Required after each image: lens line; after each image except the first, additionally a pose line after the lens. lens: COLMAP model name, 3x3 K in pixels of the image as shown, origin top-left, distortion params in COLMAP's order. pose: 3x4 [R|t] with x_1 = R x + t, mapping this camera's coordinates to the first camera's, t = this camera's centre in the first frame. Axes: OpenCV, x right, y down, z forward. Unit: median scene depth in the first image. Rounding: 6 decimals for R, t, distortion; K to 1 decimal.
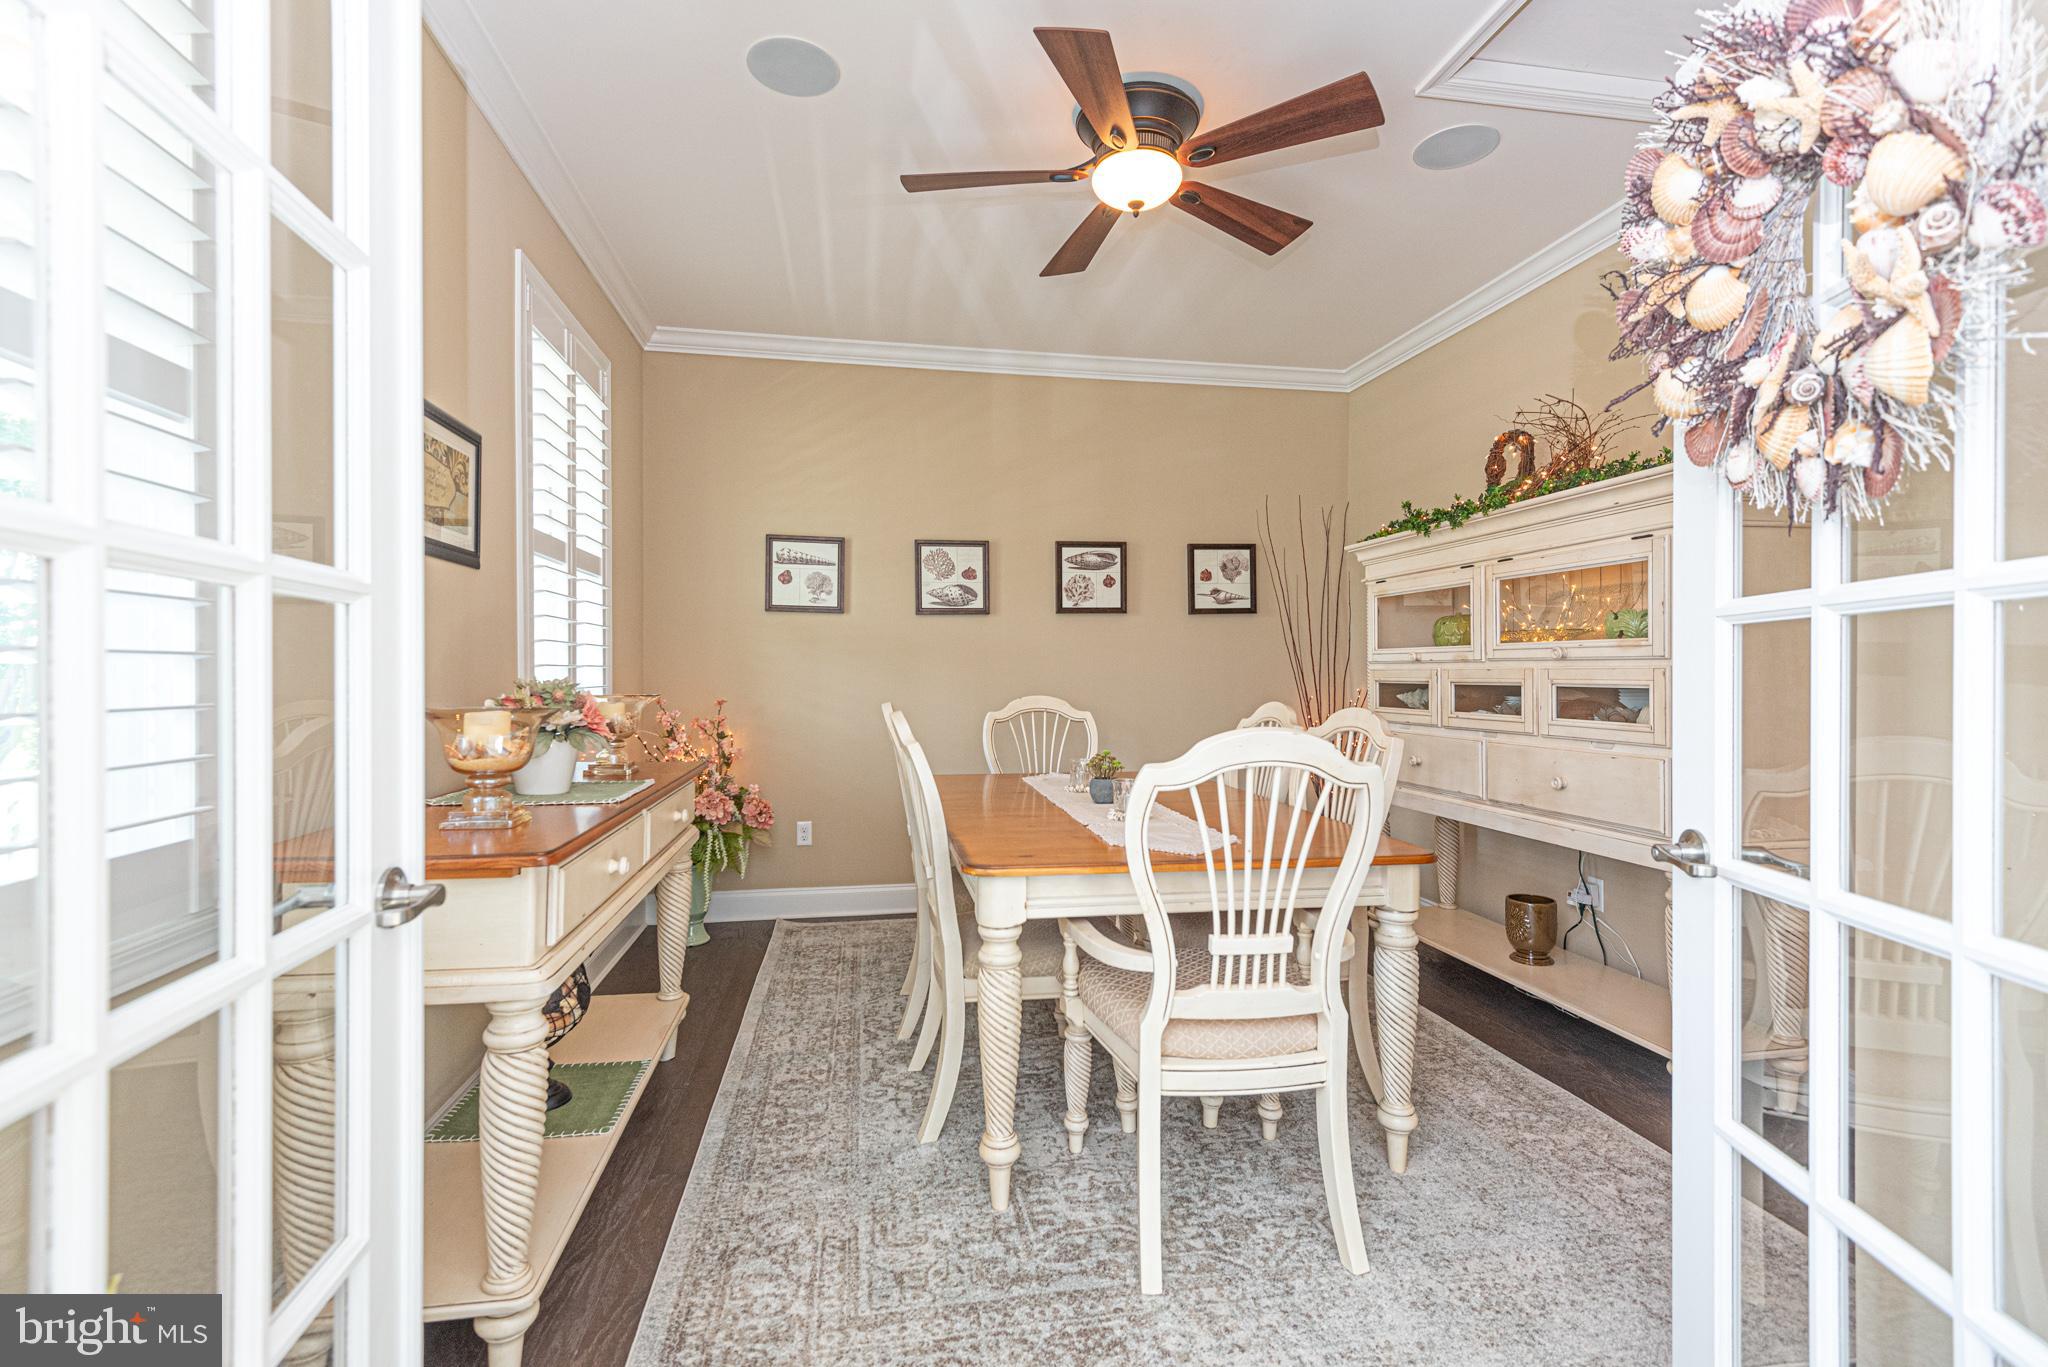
lens RADIAL K [[906.3, 0, 1010.9], [0, 906.3, 666.9], [0, 0, 1]] dist [0.032011, -0.022179]
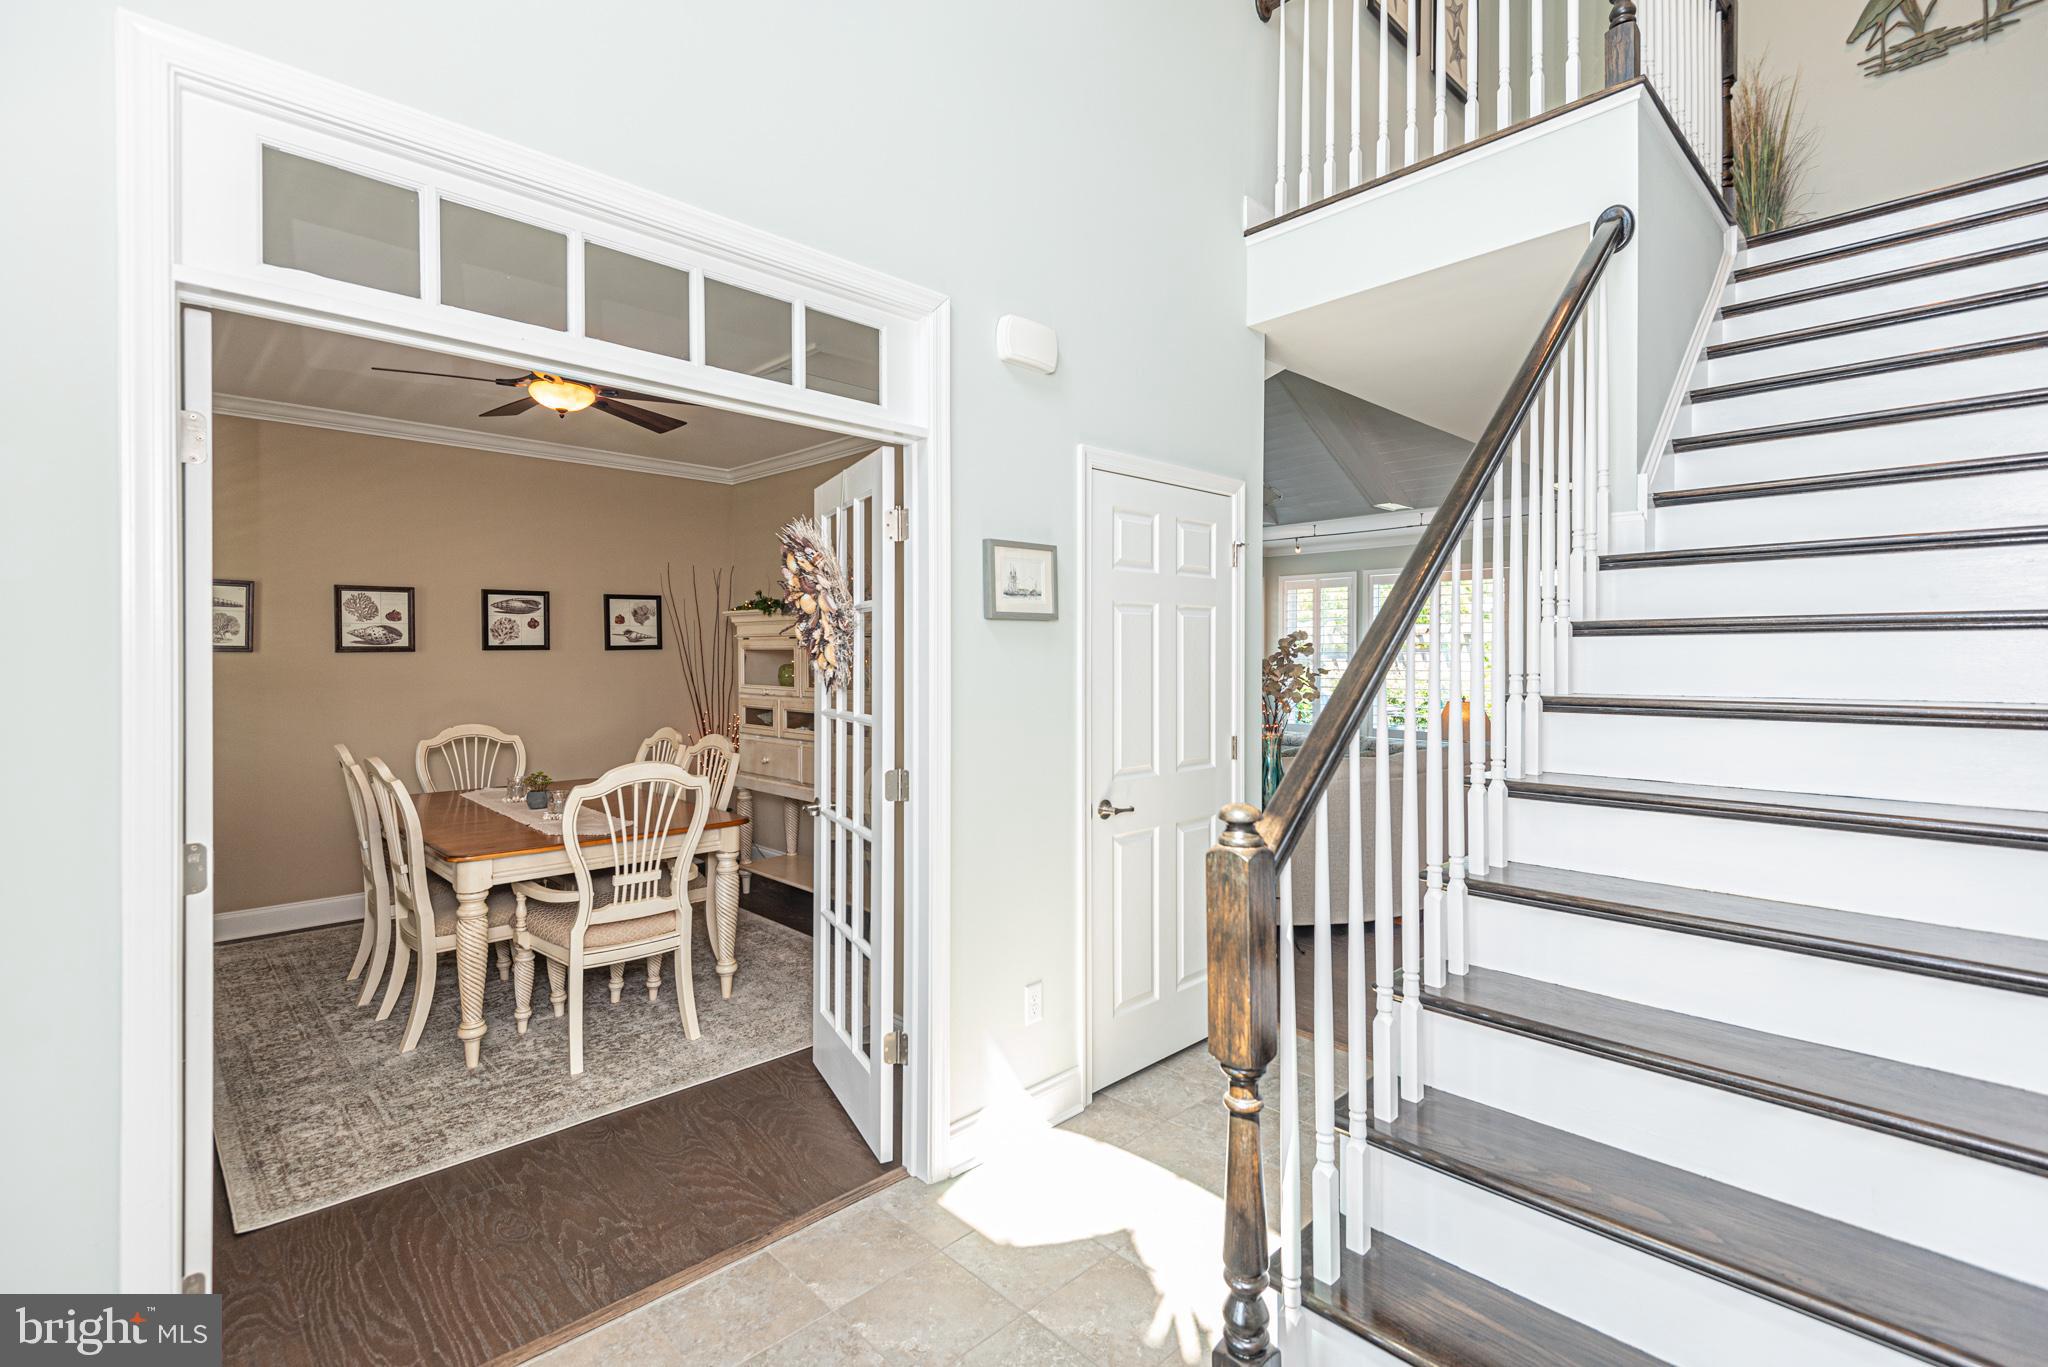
lens RADIAL K [[906.3, 0, 1010.9], [0, 906.3, 666.9], [0, 0, 1]] dist [0.032011, -0.022179]
pose [[0.820589, -0.003968, 0.571505, -0.136795], [-0.006083, 0.999859, 0.015676, -0.126661], [-0.571486, -0.016340, 0.820449, -0.762248]]
